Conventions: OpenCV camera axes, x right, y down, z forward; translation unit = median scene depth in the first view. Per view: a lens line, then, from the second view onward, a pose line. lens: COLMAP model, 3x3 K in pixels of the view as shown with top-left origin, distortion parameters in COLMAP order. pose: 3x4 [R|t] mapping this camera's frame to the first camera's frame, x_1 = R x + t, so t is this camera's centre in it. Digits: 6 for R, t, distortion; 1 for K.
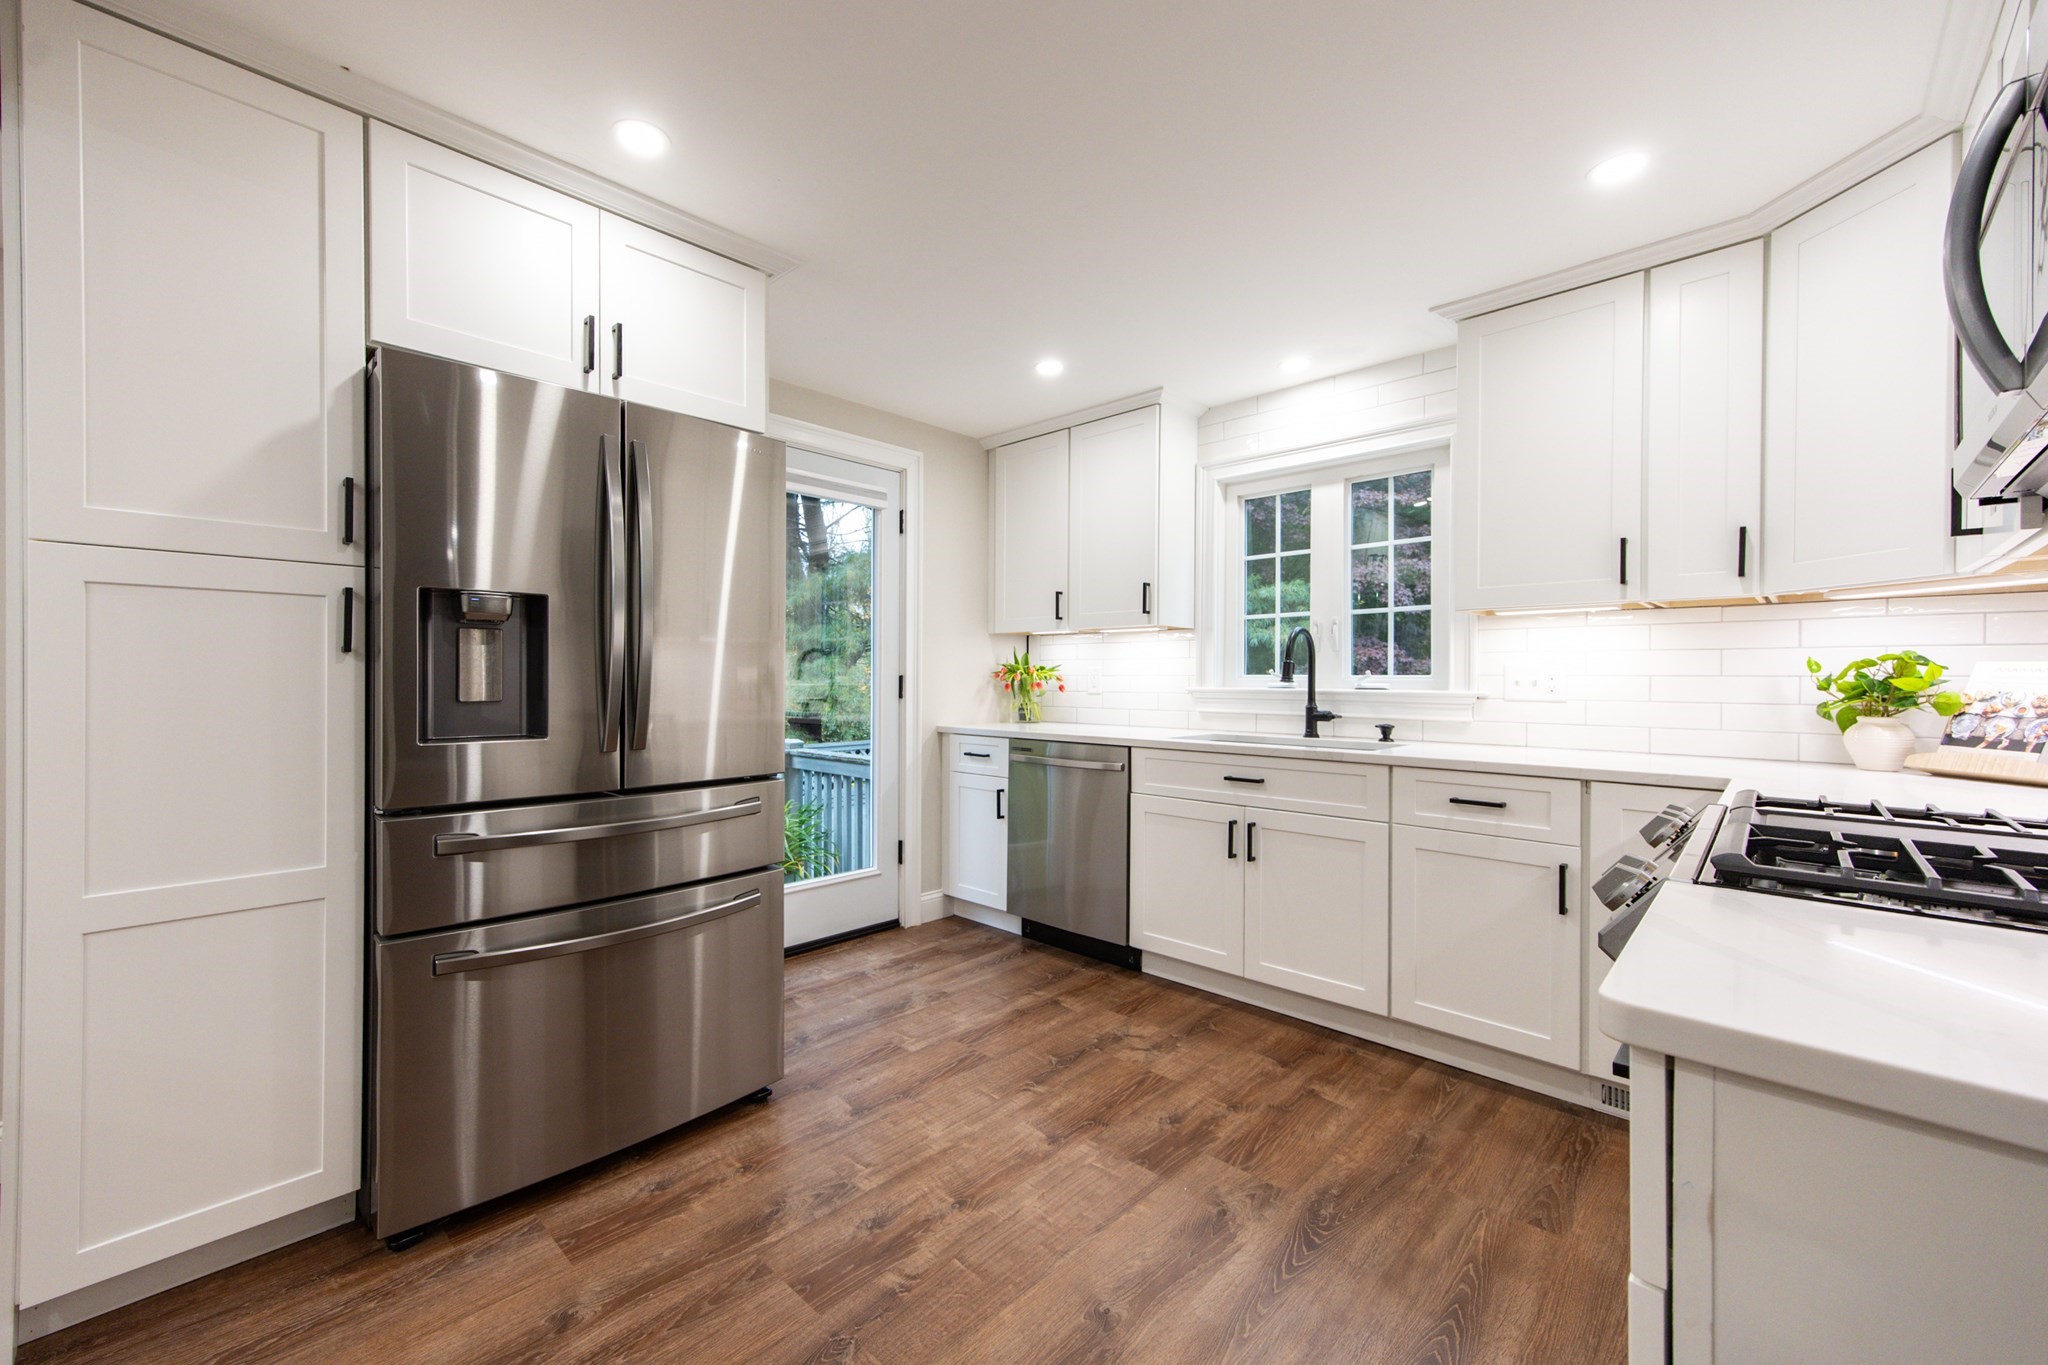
lens RADIAL K [[810.1, 0, 996.0], [0, 810.1, 680.0], [0, 0, 1]] dist [0.016492, 0.000232]
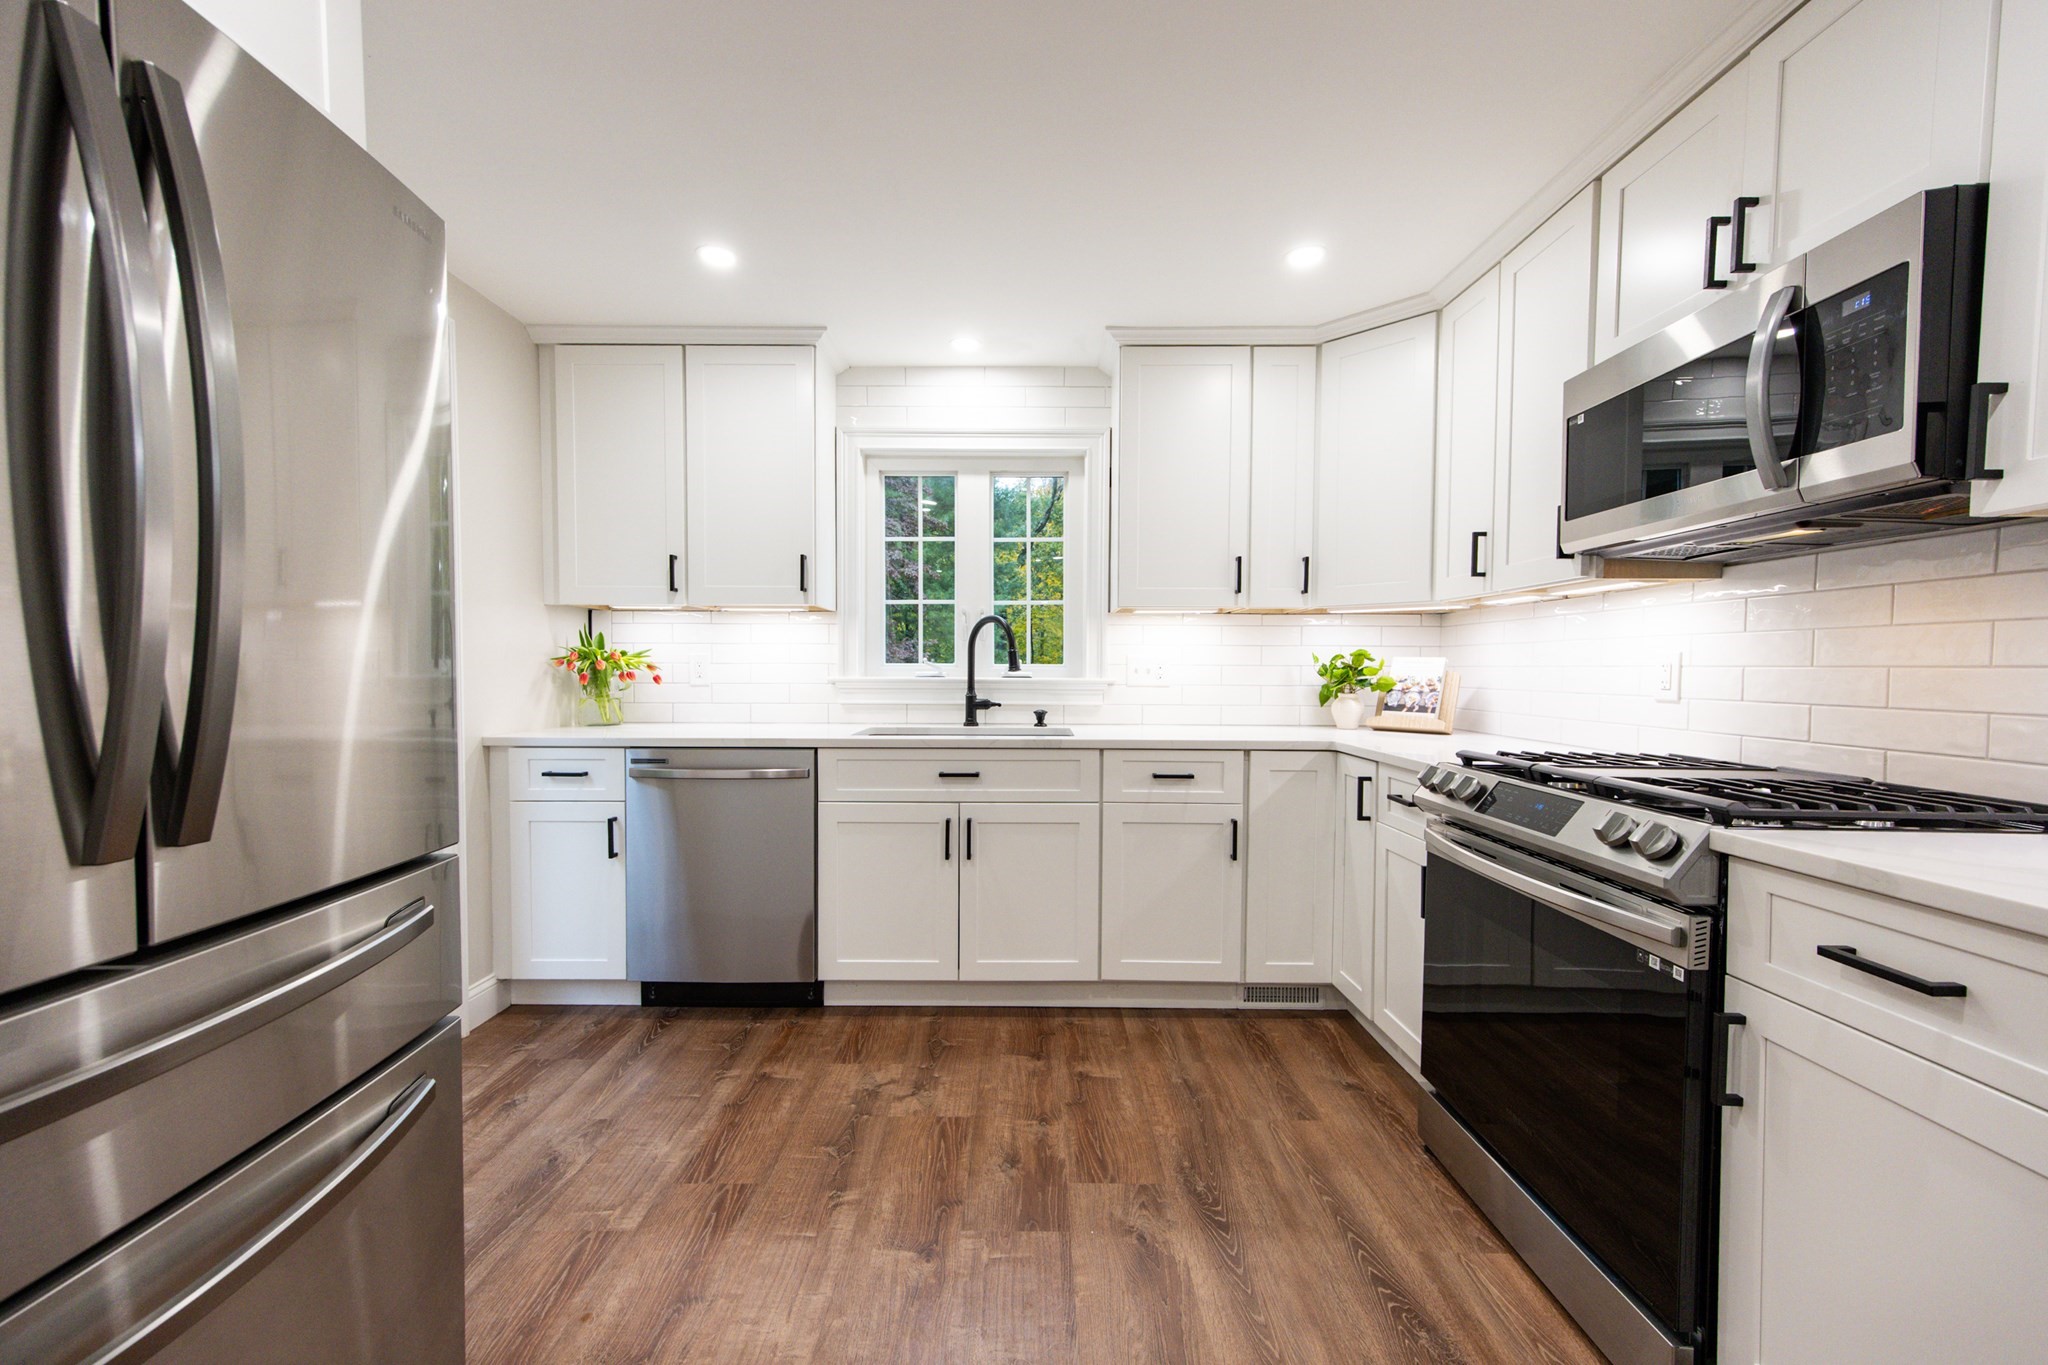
lens RADIAL K [[795.3, 0, 996.5], [0, 795.3, 695.1], [0, 0, 1]] dist [0.014068, 0.000169]
pose [[0.725558, -0.024845, 0.687713, -0.298004], [0.000061, 0.999350, 0.036039, -0.003156], [-0.688161, -0.026107, 0.725088, 0.299765]]
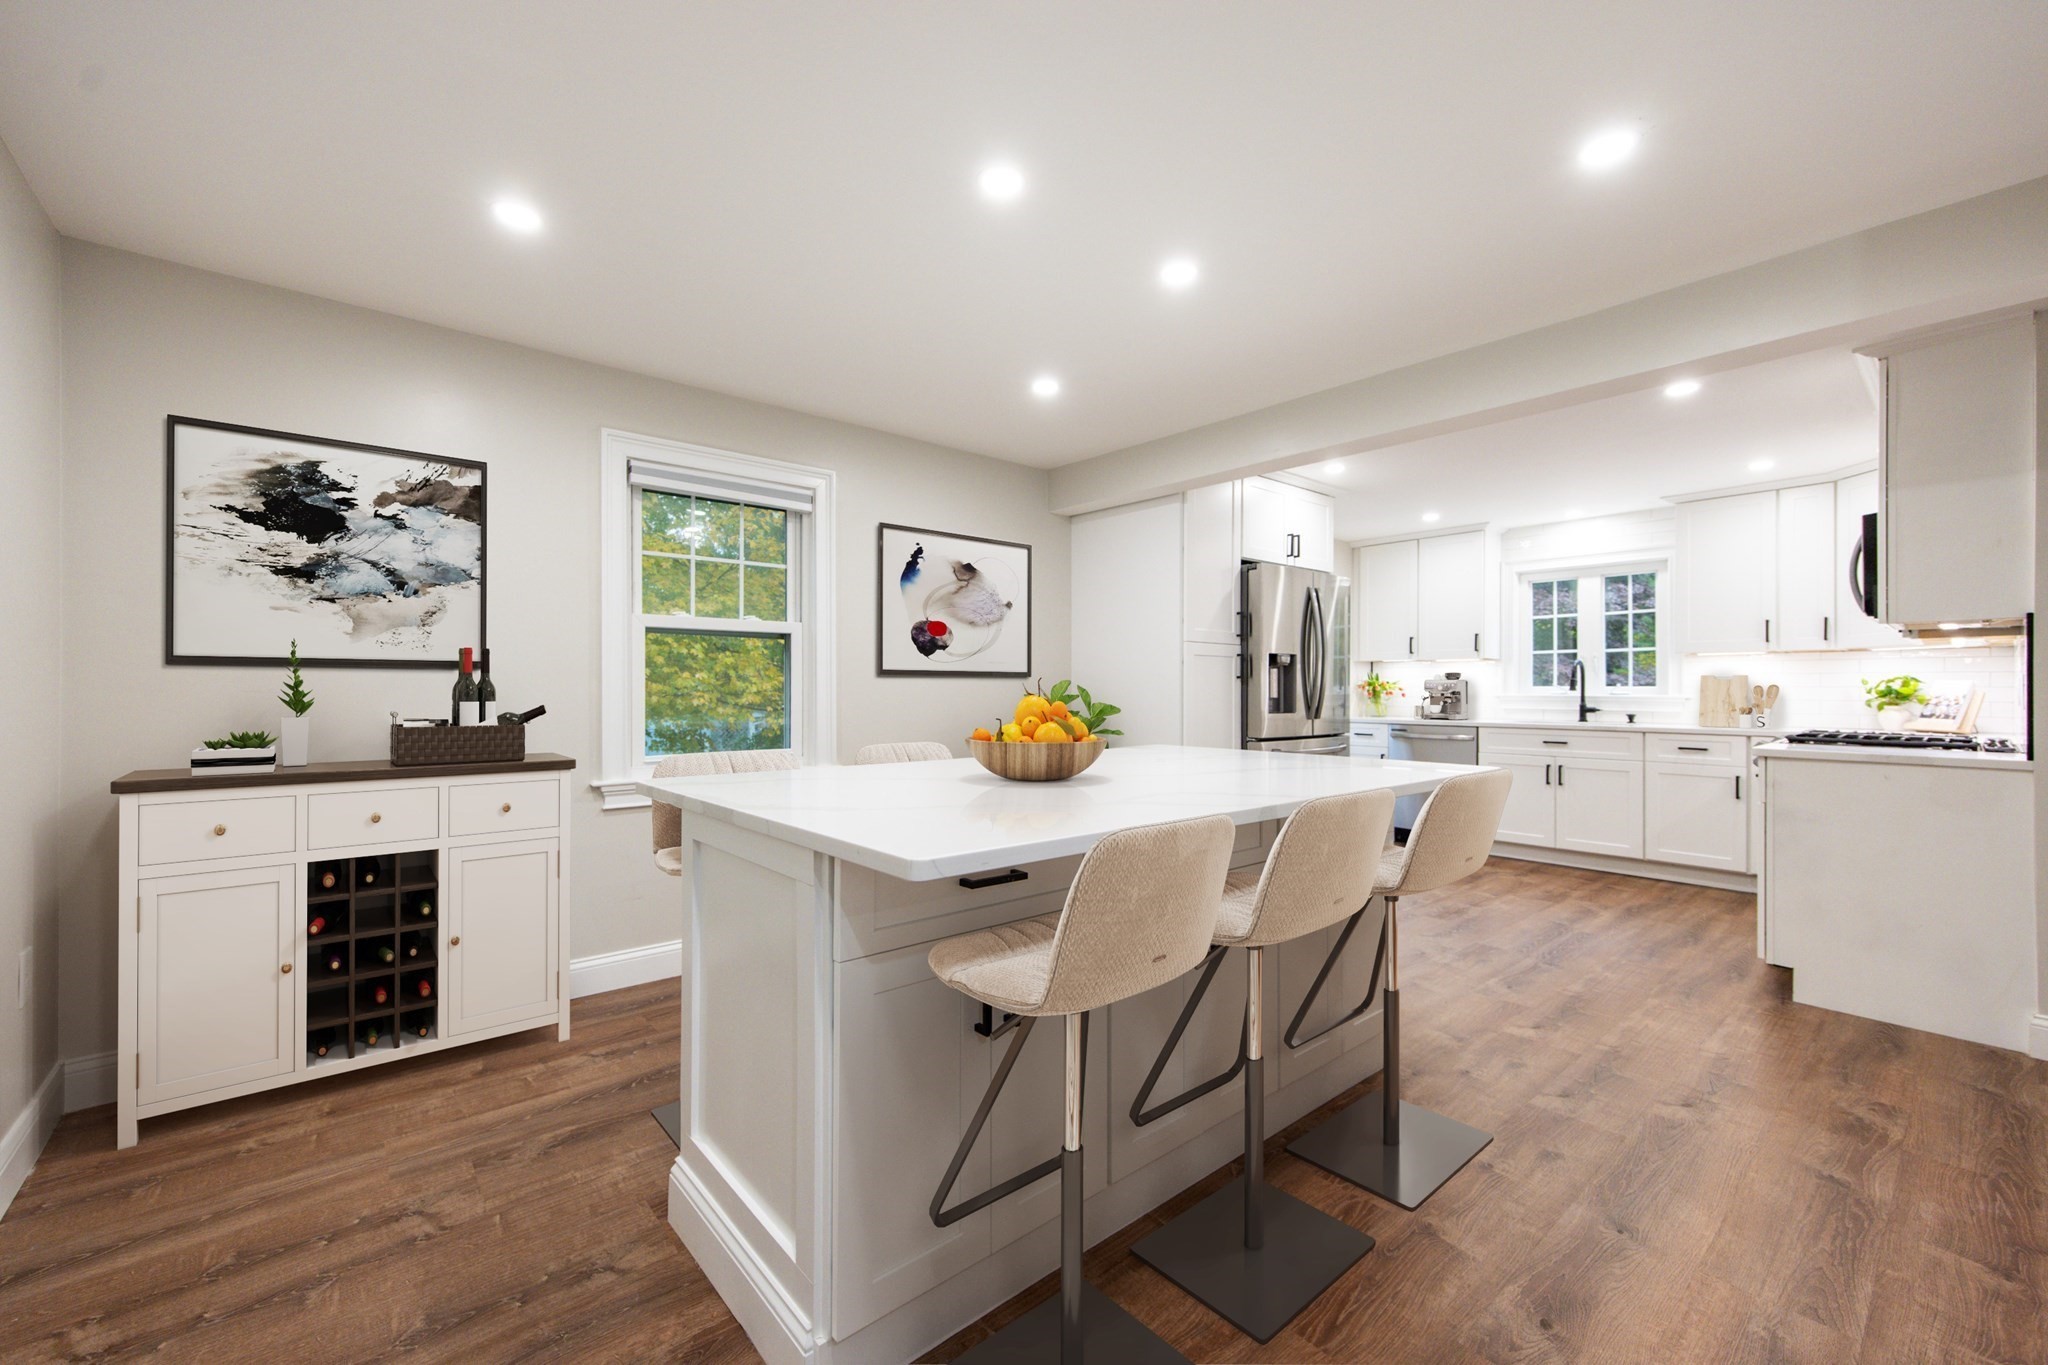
lens RADIAL K [[835.3, 0, 1026.9], [0, 835.3, 687.1], [0, 0, 1]] dist [0.008637, -0.000136]
pose [[0.997033, -0.002799, -0.076923, -0.764942], [0.002443, 0.999986, -0.004714, 0.000583], [0.076935, 0.004512, 0.997026, -1.031306]]
